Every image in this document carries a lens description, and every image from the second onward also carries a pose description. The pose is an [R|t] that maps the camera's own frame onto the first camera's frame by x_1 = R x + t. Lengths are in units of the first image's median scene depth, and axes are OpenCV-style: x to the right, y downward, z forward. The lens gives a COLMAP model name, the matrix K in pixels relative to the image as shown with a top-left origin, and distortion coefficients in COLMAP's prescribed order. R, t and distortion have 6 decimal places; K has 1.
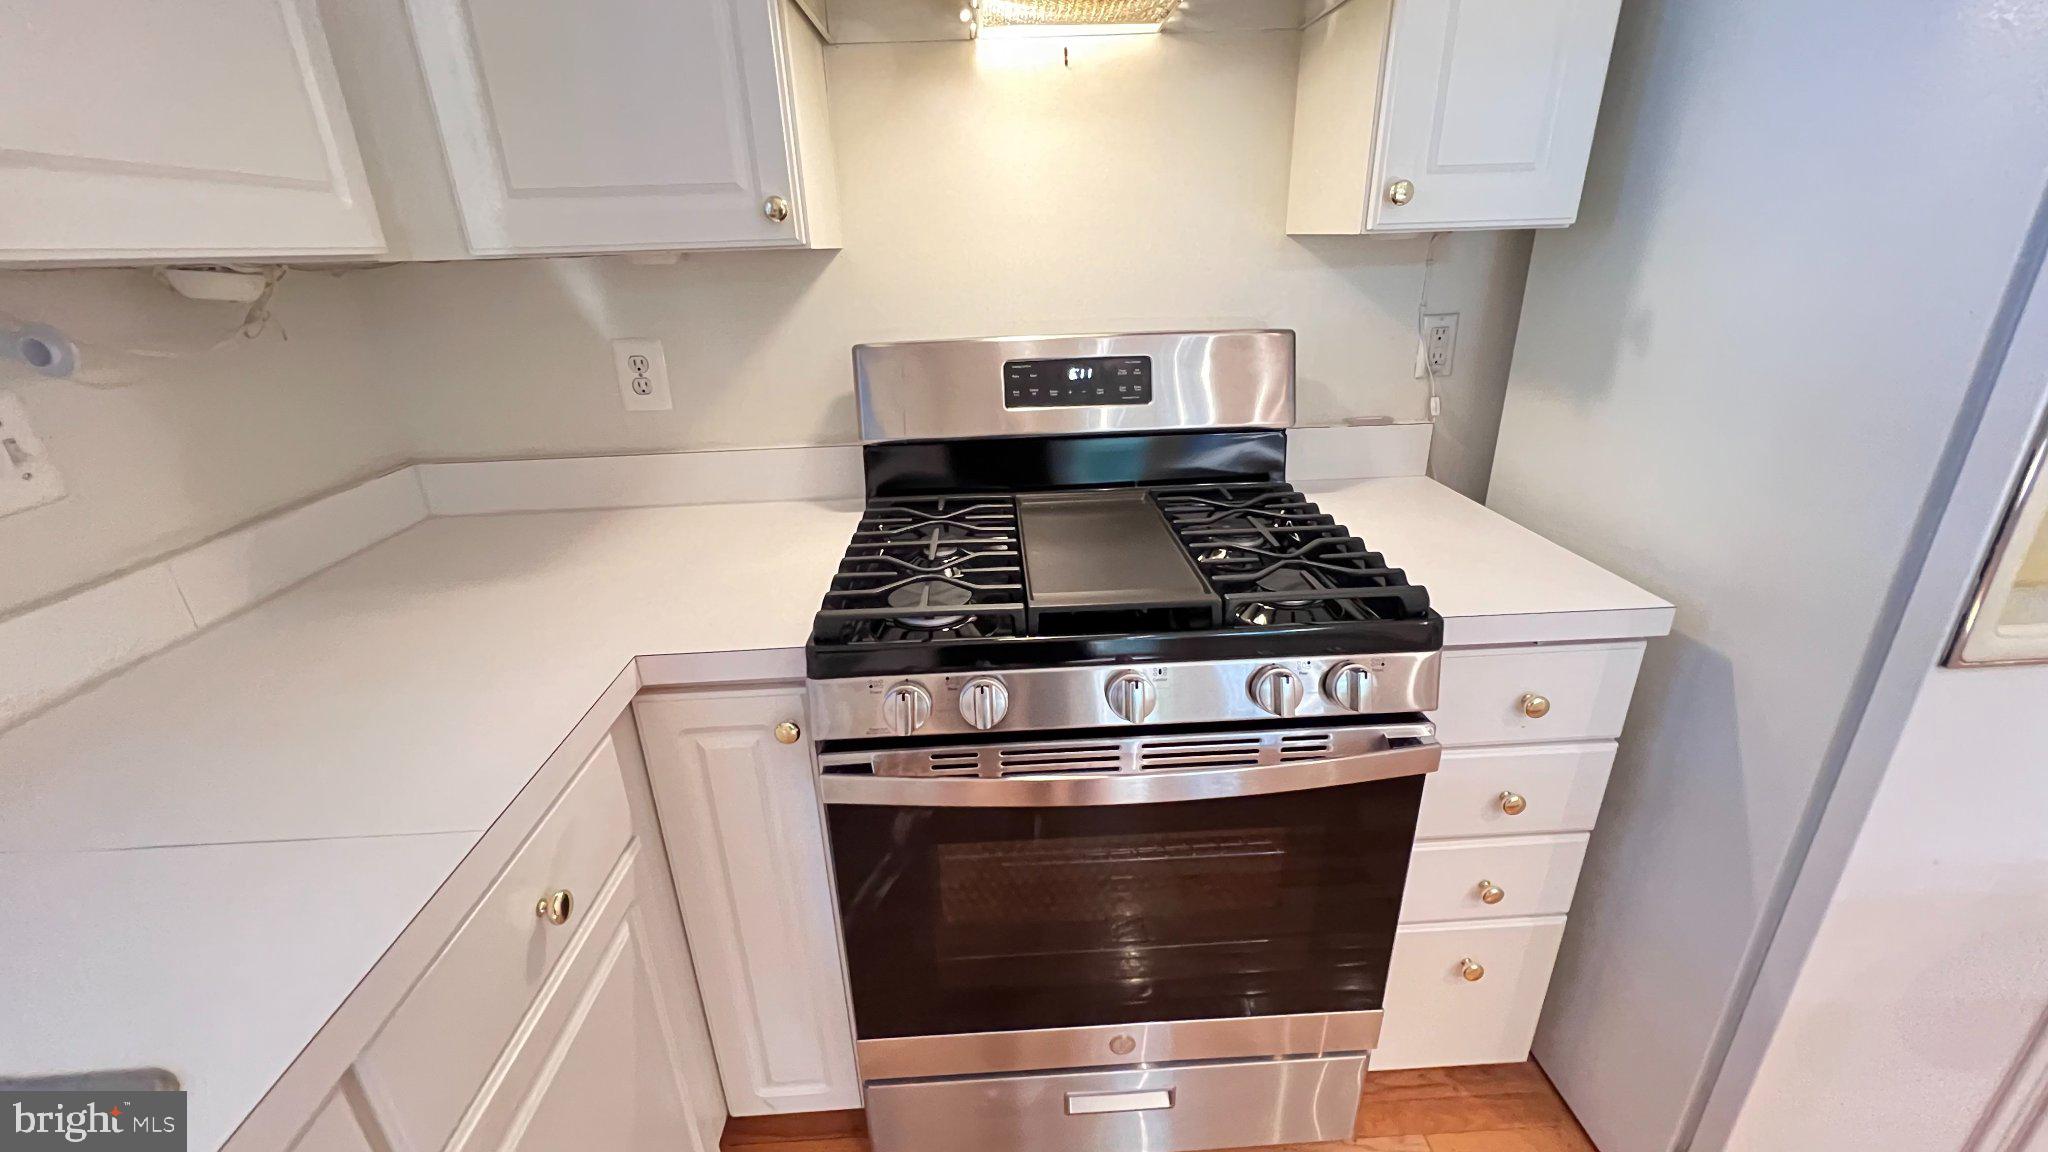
lens RADIAL K [[826.8, 0, 1025.4], [0, 826.8, 584.9], [0, 0, 1]] dist [0.001364, -0.000013]
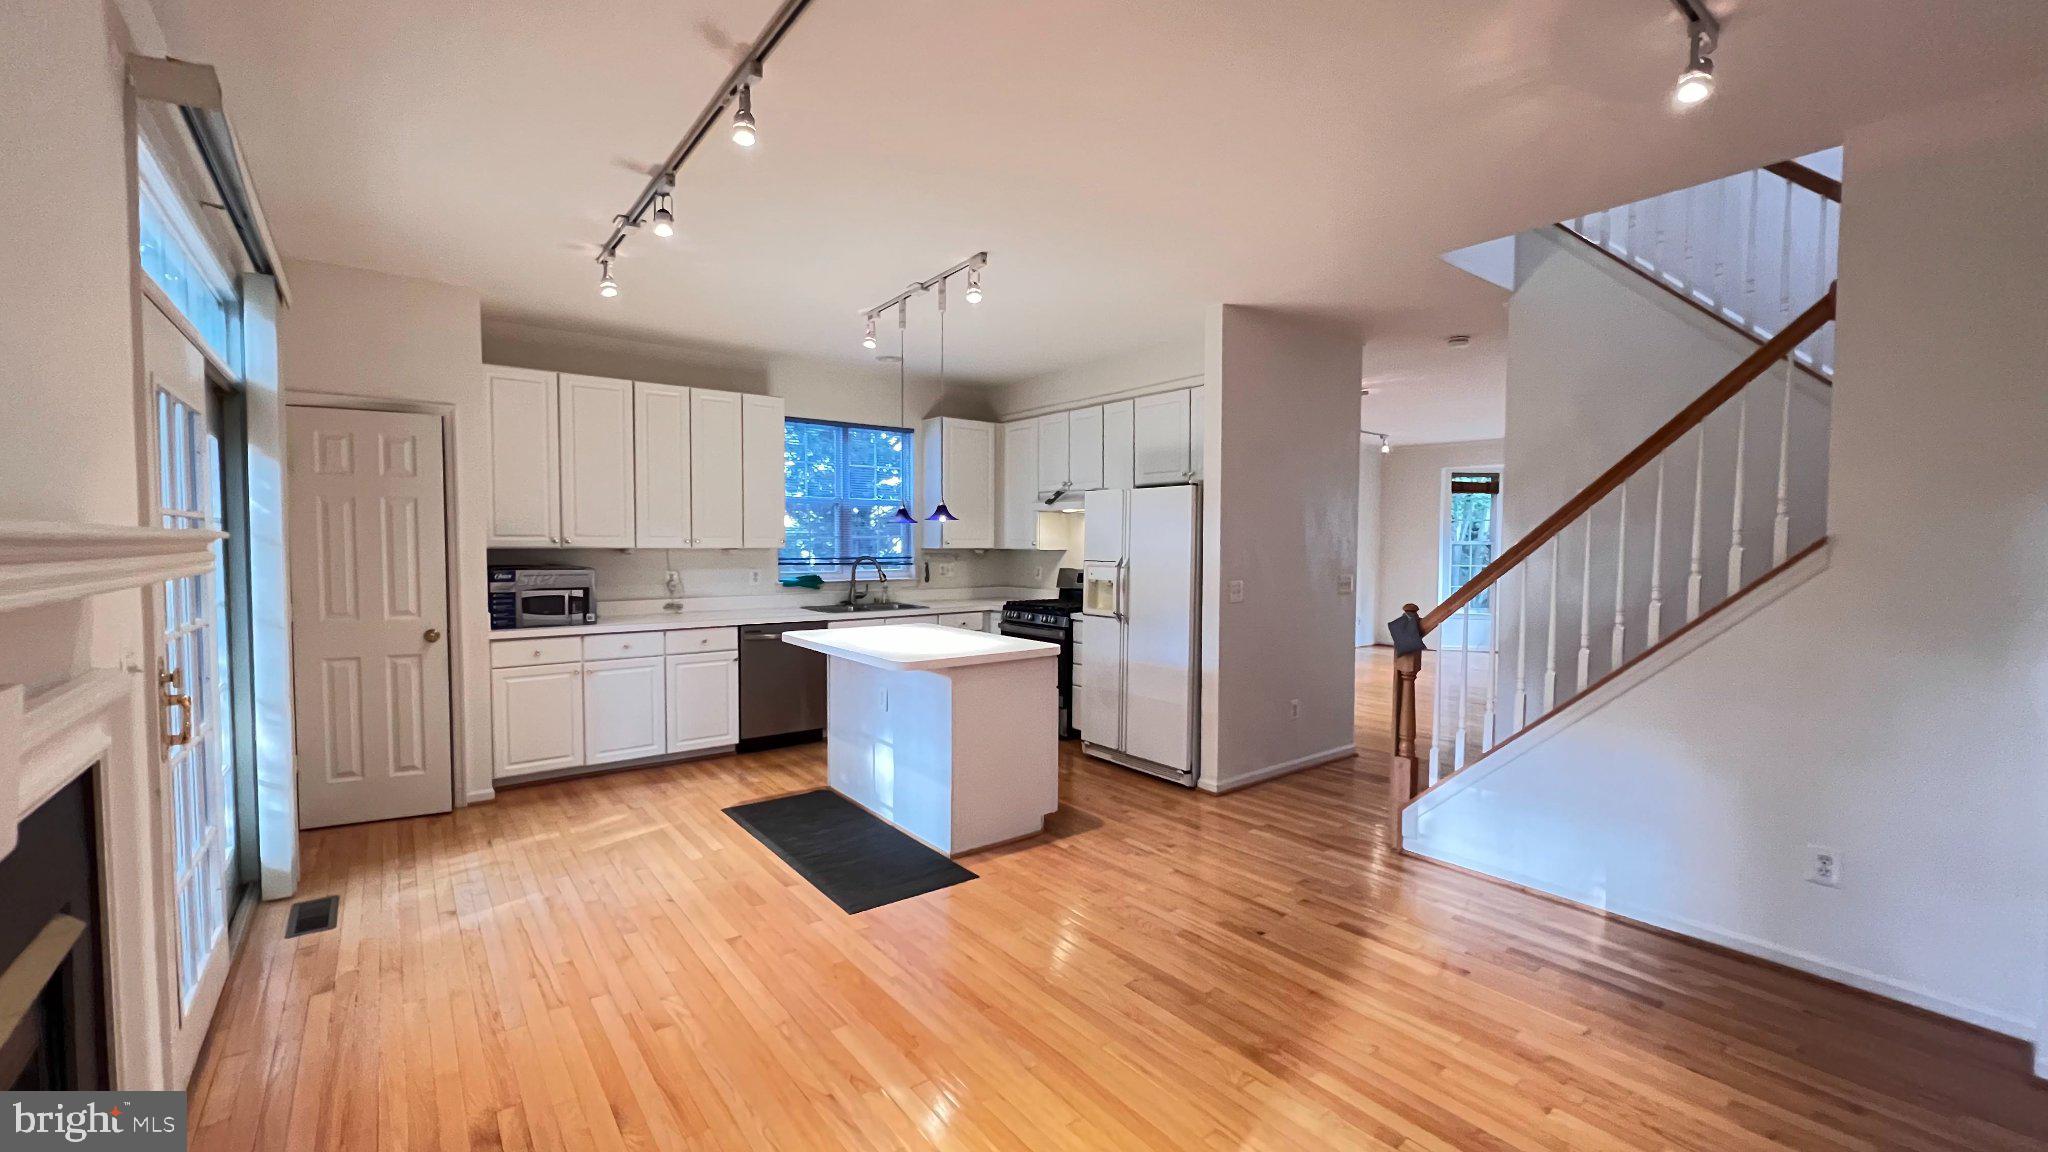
lens RADIAL K [[816.2, 0, 1023.4], [0, 816.2, 580.5], [0, 0, 1]] dist [-0.006365, -0.000229]
pose [[0.580047, 0.072314, -0.811367, 4.757653], [-0.329407, 0.931800, -0.152446, 0.774745], [0.745008, 0.355696, 0.564309, -2.459502]]
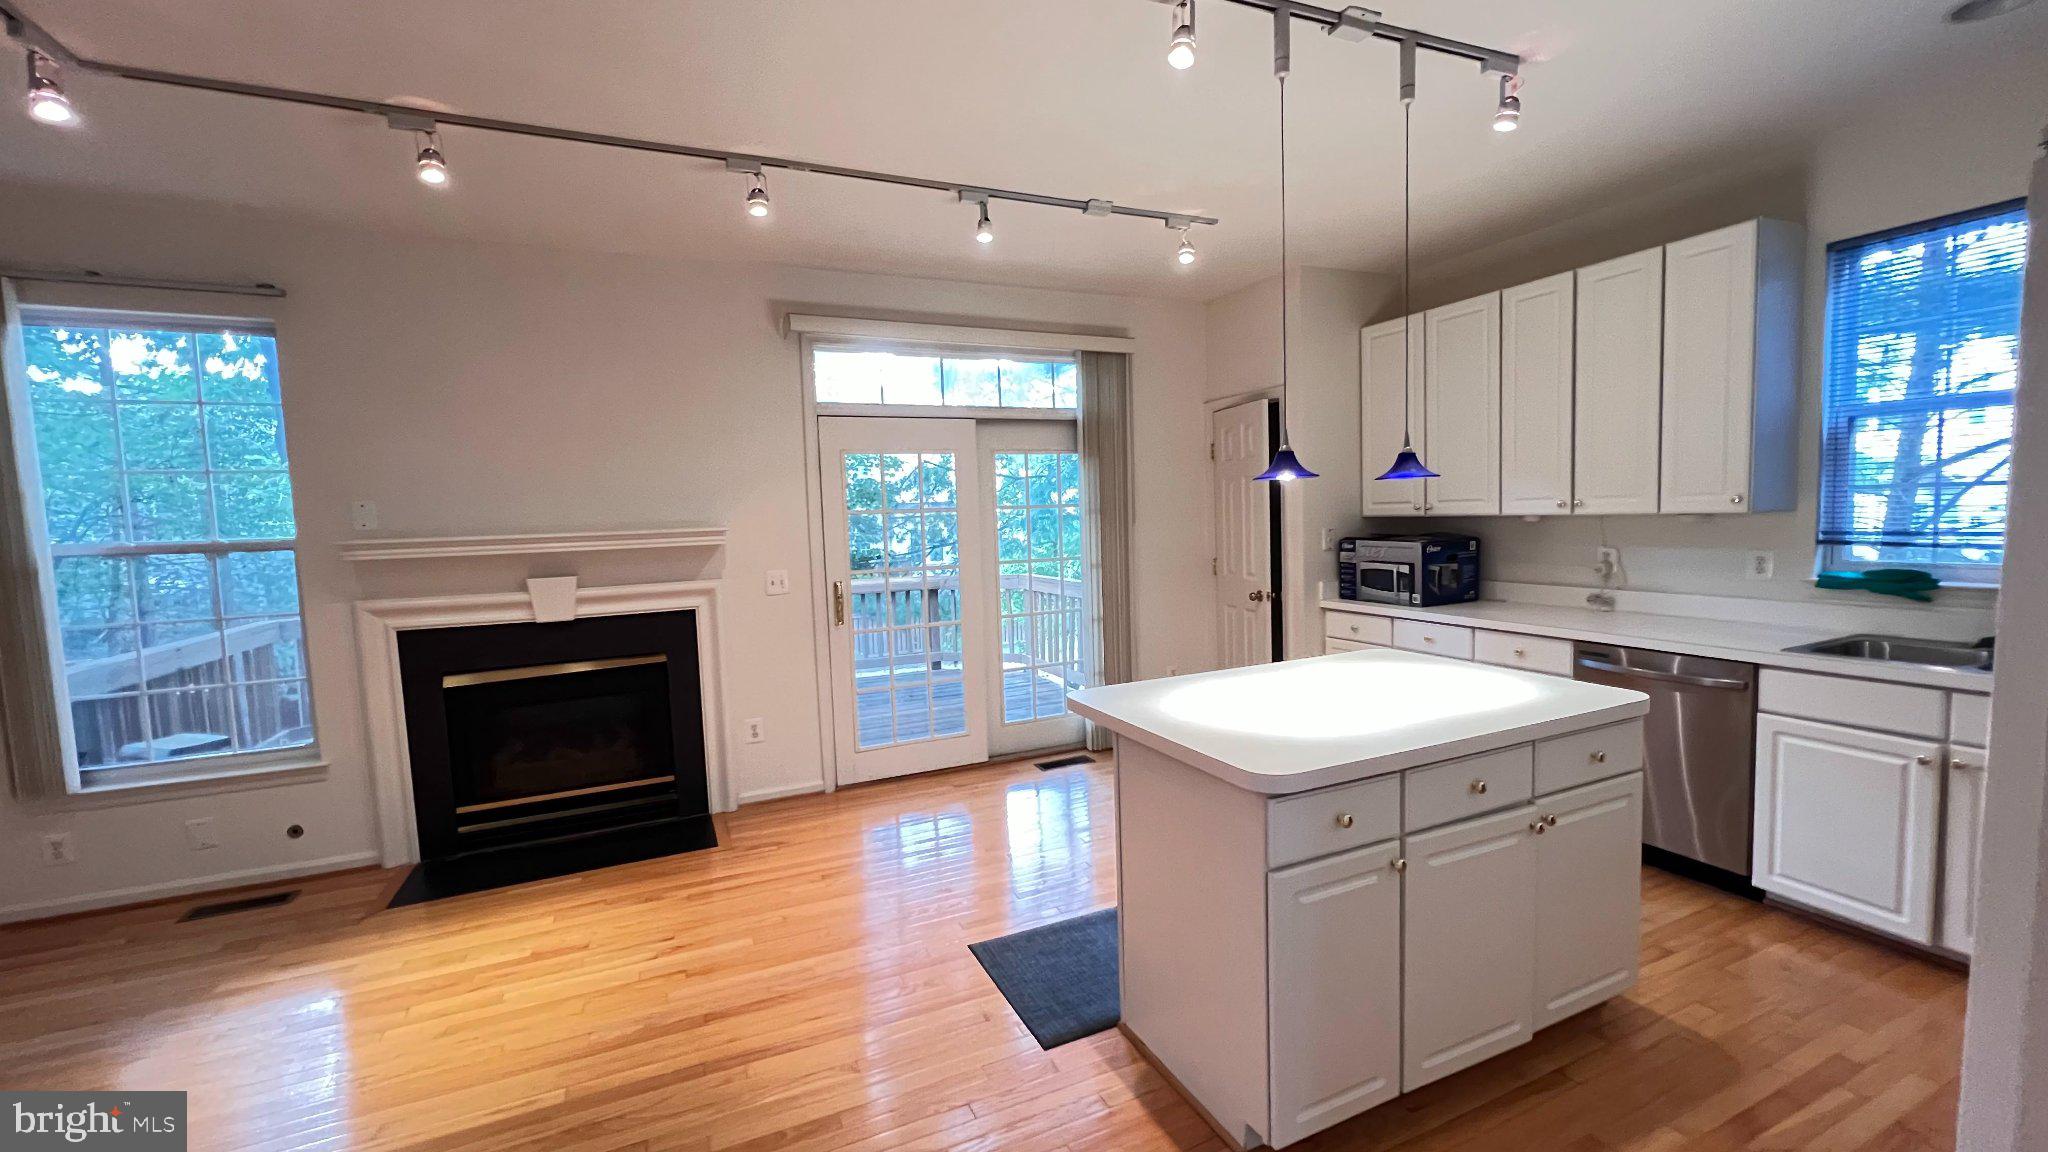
lens RADIAL K [[816.2, 0, 1021.8], [0, 816.2, 585.0], [0, 0, 1]] dist [-0.006365, -0.000229]
pose [[-0.927983, 0.094614, -0.360412, 2.753205], [-0.081592, 0.892161, 0.444287, -0.581046], [0.363581, 0.441697, -0.820190, 0.911395]]
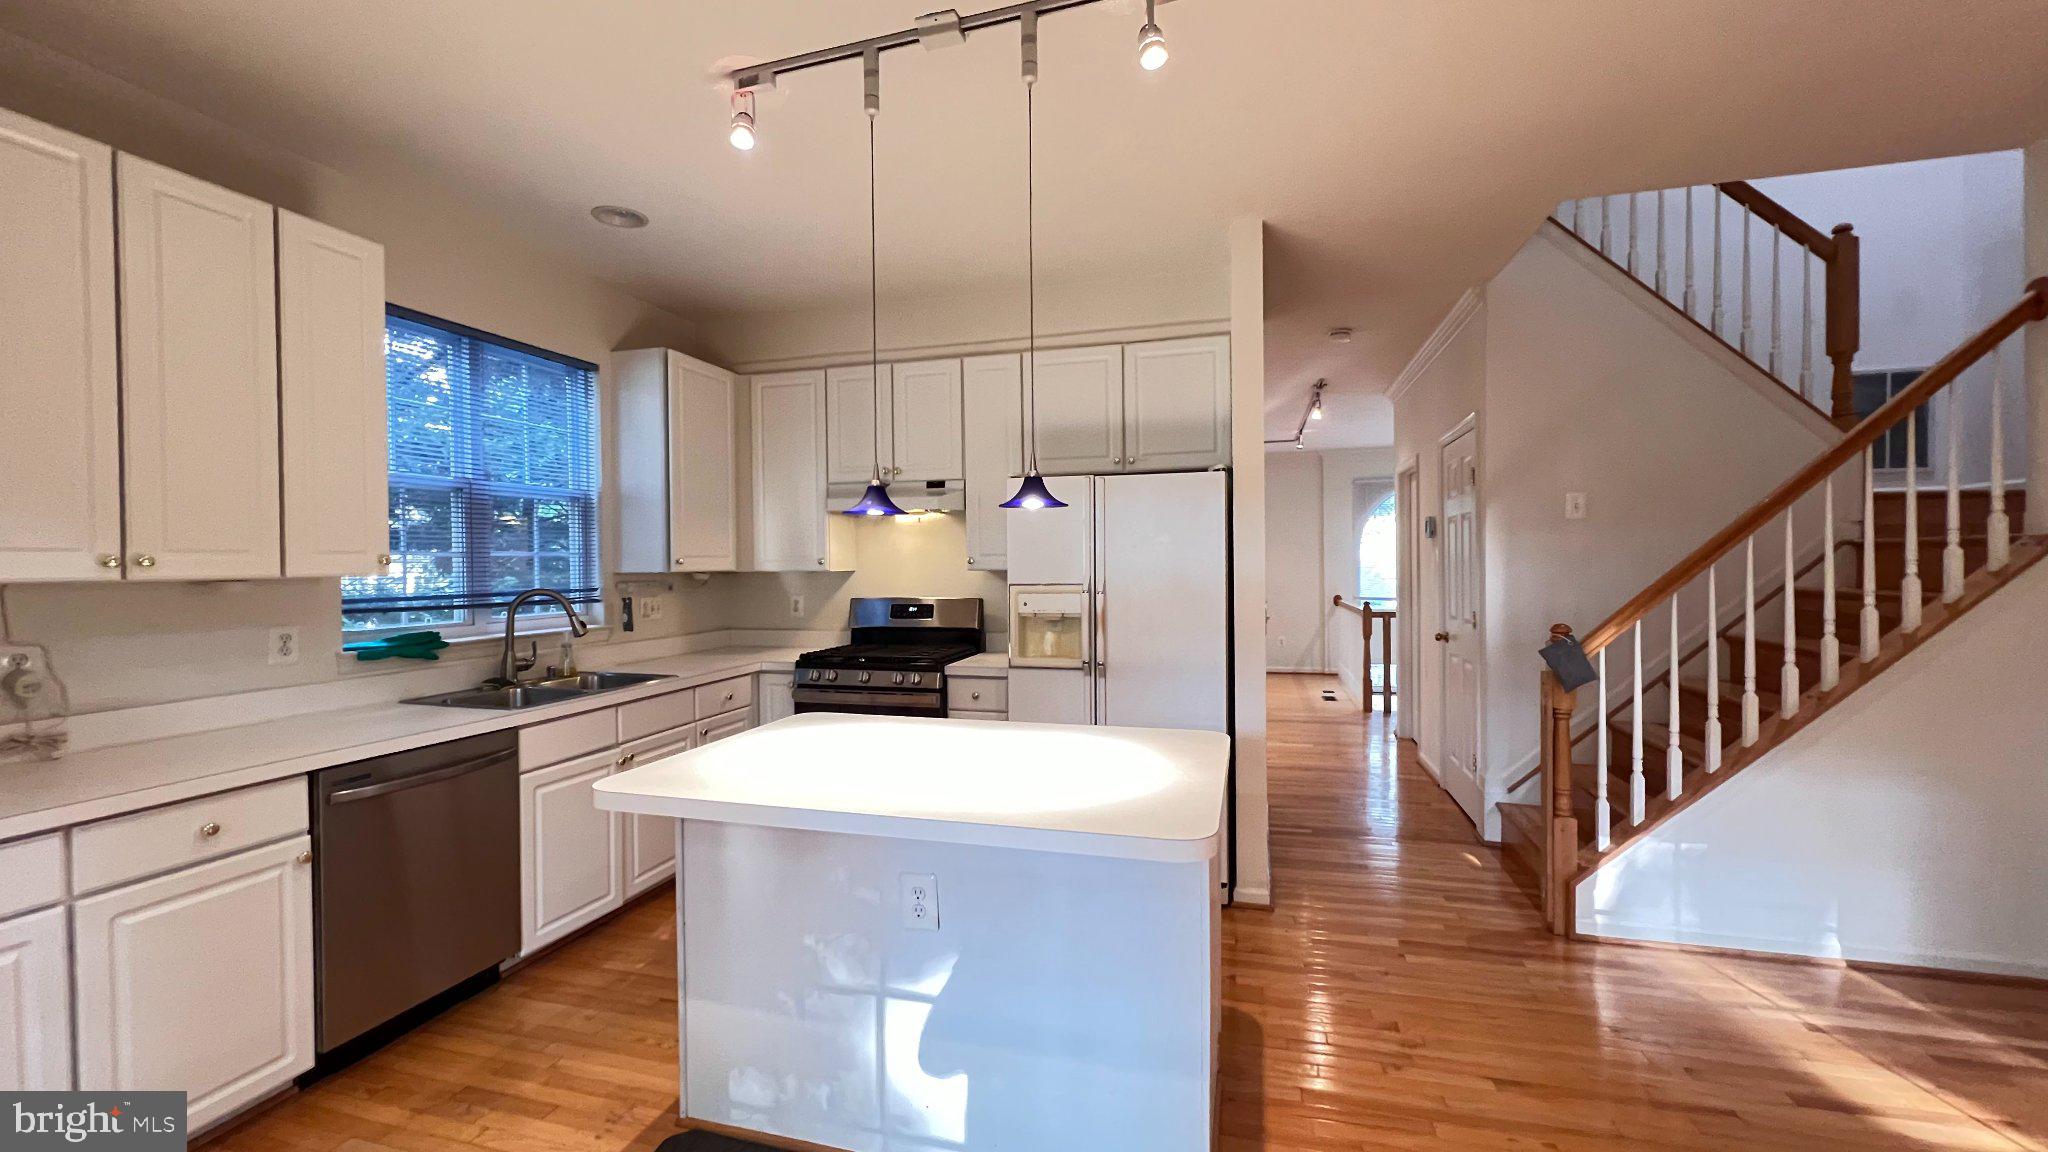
lens RADIAL K [[826.8, 0, 1022.7], [0, 826.8, 579.3], [0, 0, 1]] dist [0.001364, -0.000013]
pose [[0.949407, 0.025969, -0.312972, 1.942229], [-0.135049, 0.933485, -0.332217, 0.844380], [0.283528, 0.357675, 0.889764, -2.317062]]
